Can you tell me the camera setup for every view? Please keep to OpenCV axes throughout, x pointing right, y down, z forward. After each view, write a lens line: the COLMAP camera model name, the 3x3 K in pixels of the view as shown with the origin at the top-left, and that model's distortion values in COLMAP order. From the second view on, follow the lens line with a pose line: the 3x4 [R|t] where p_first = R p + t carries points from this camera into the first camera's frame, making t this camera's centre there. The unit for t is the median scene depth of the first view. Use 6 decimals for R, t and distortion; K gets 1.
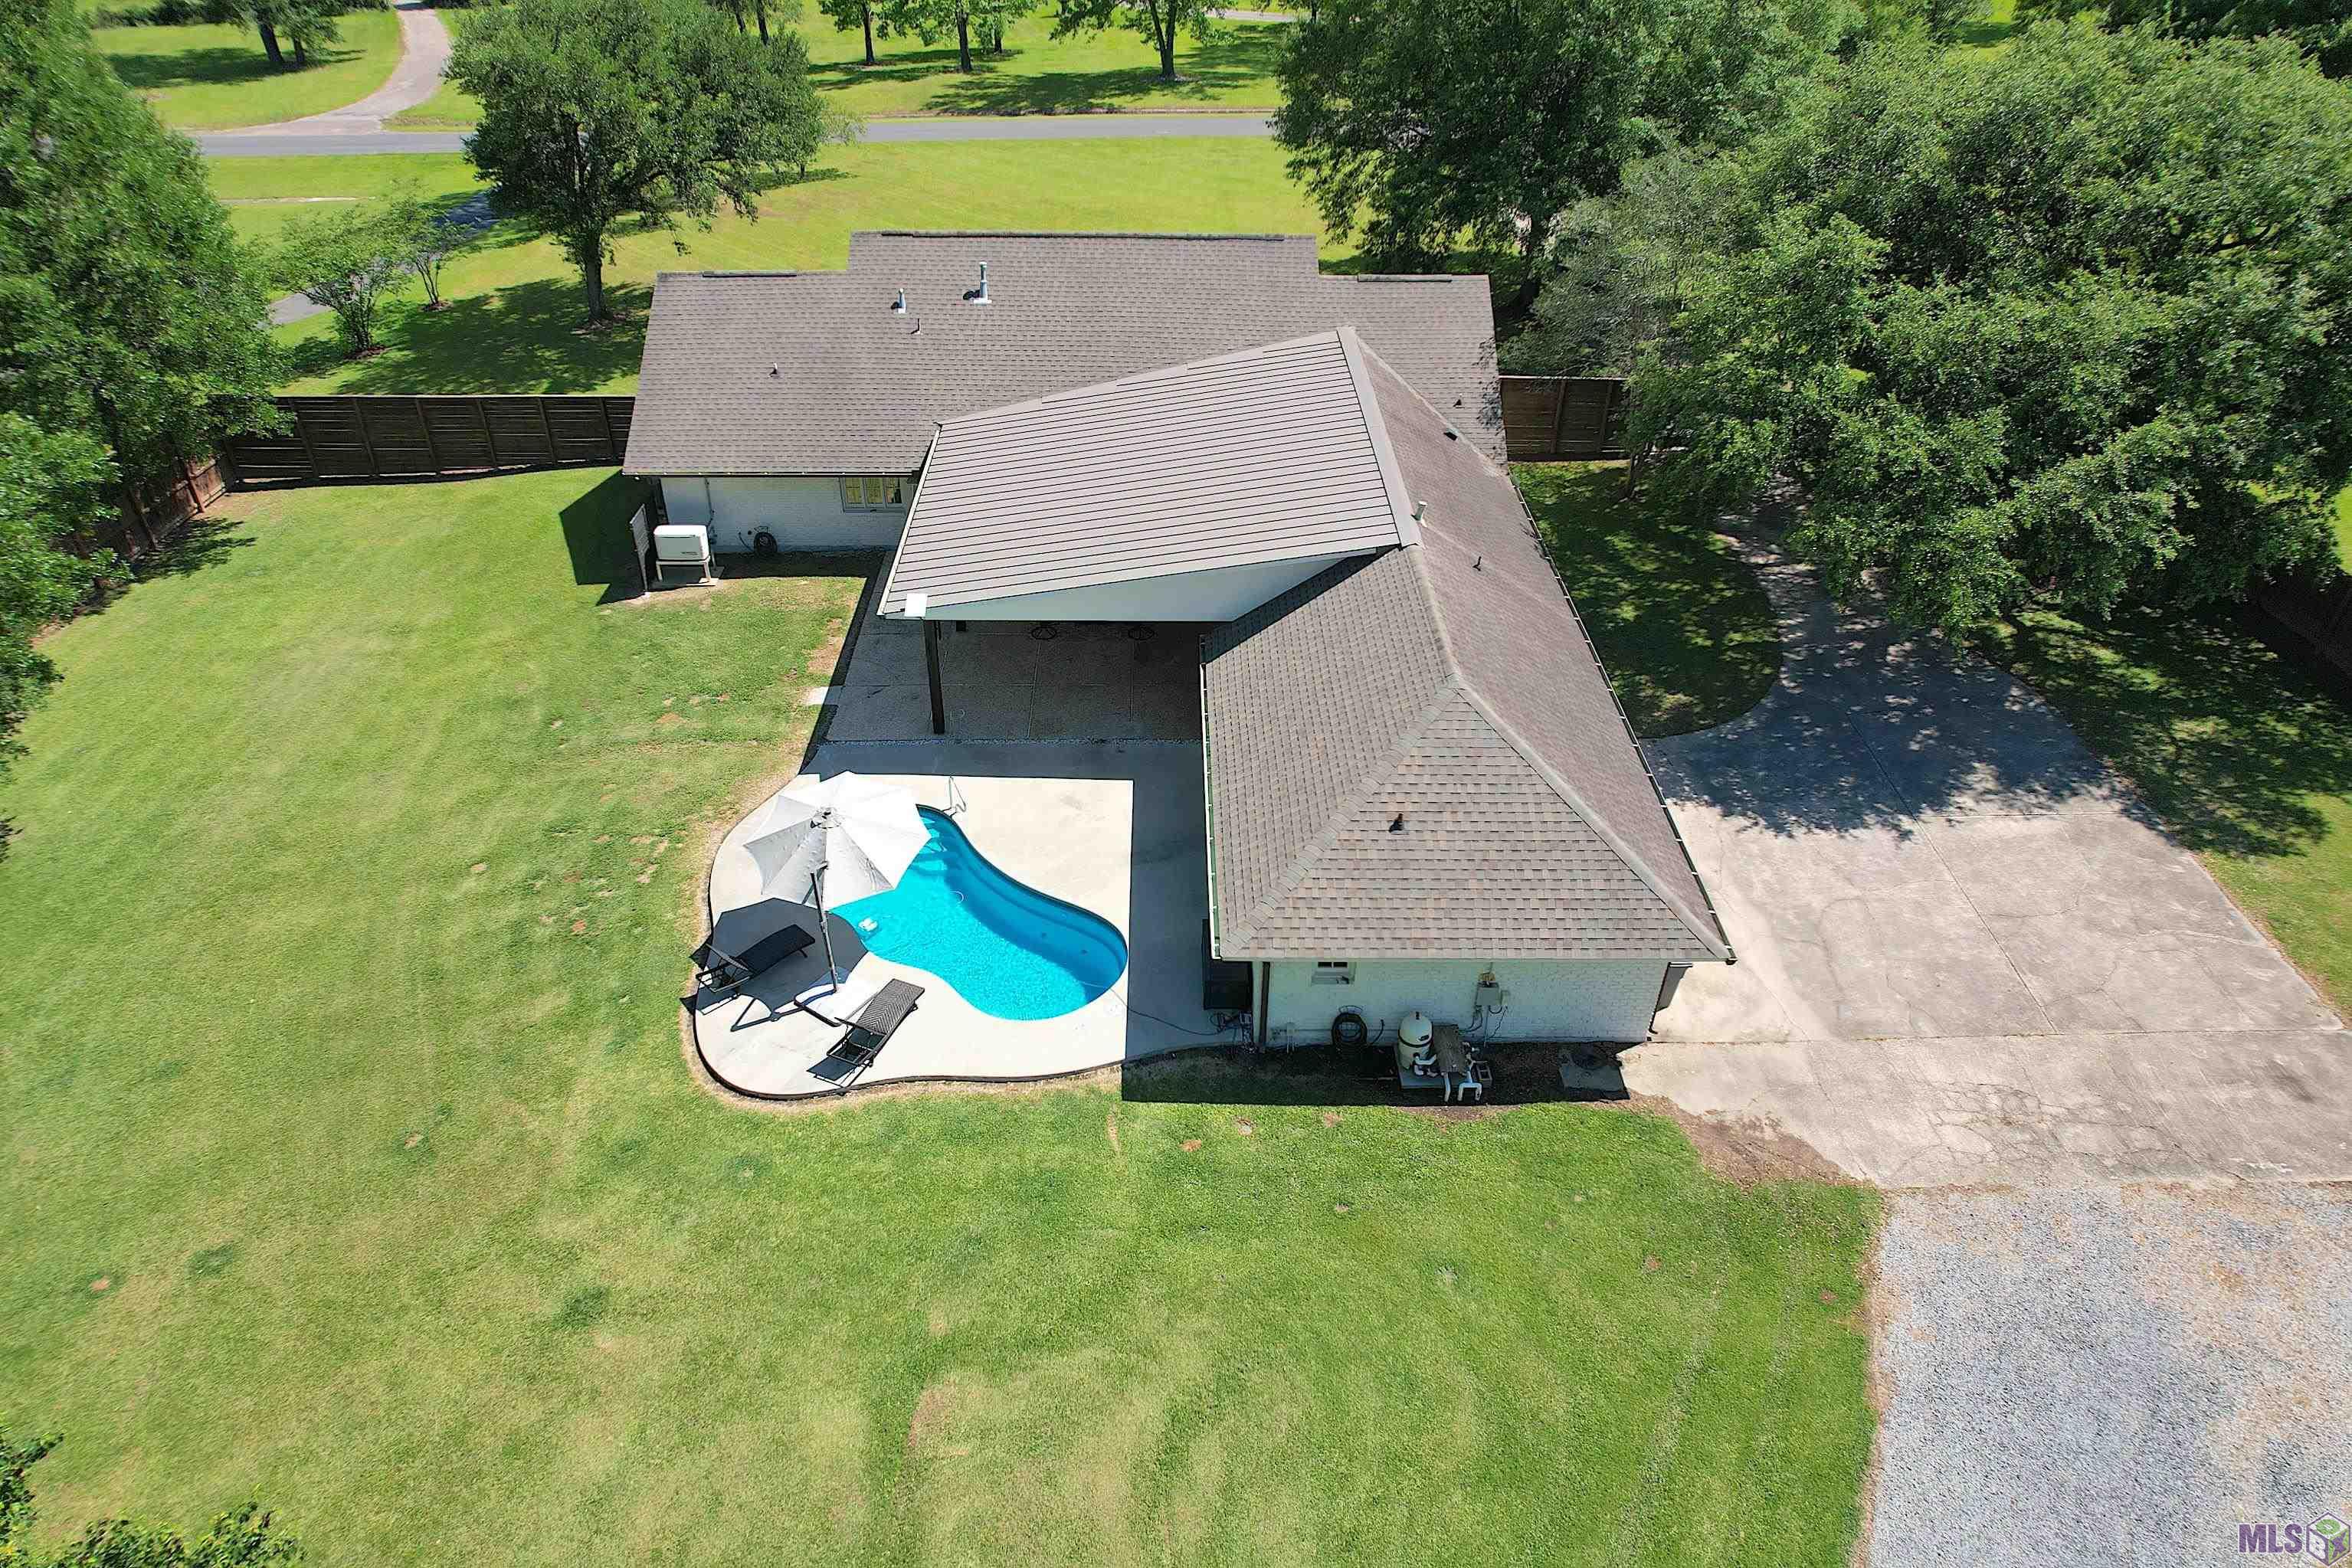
lens RADIAL K [[1497.8, 0, 1170.5], [0, 1497.8, 770.2], [0, 0, 1]] dist [-0.060629, 0.043851]
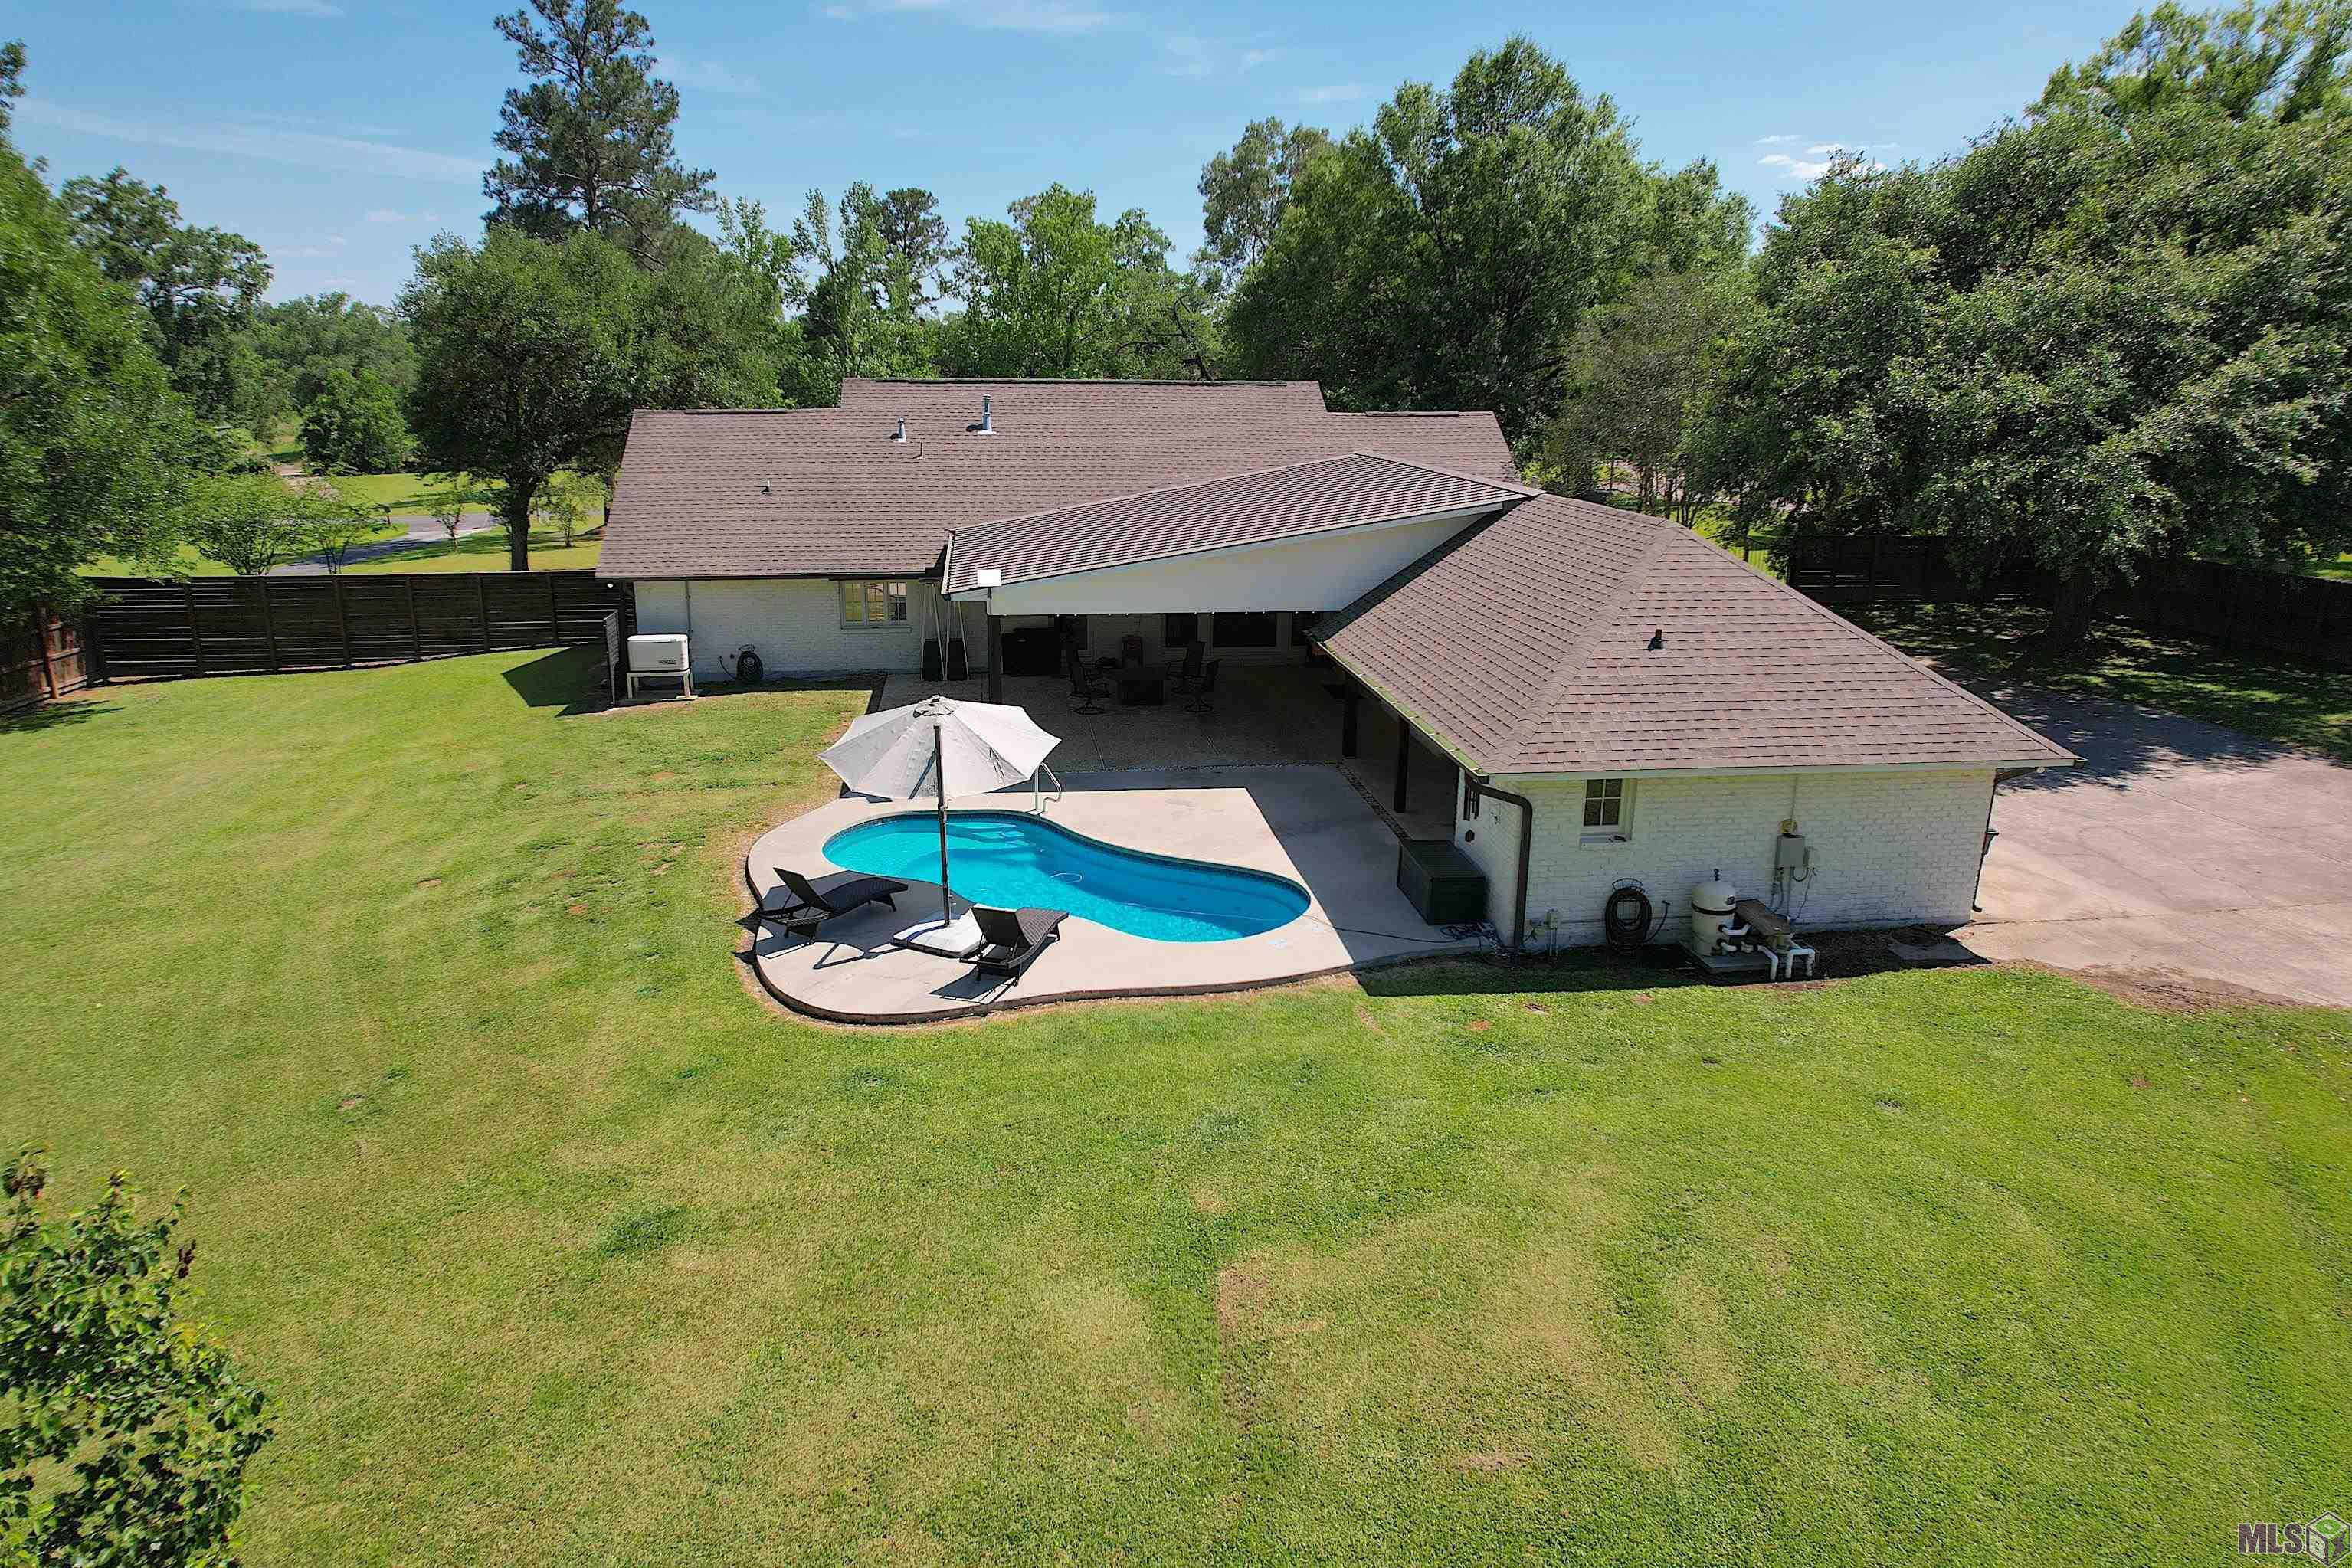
lens RADIAL K [[1497.8, 0, 1176.9], [0, 1497.8, 773.6], [0, 0, 1]] dist [-0.060629, 0.043851]
pose [[0.992395, -0.033234, 0.118524, -0.176748], [0.070689, 0.942132, -0.327704, 0.297184], [-0.100775, 0.333590, 0.937317, 0.231628]]
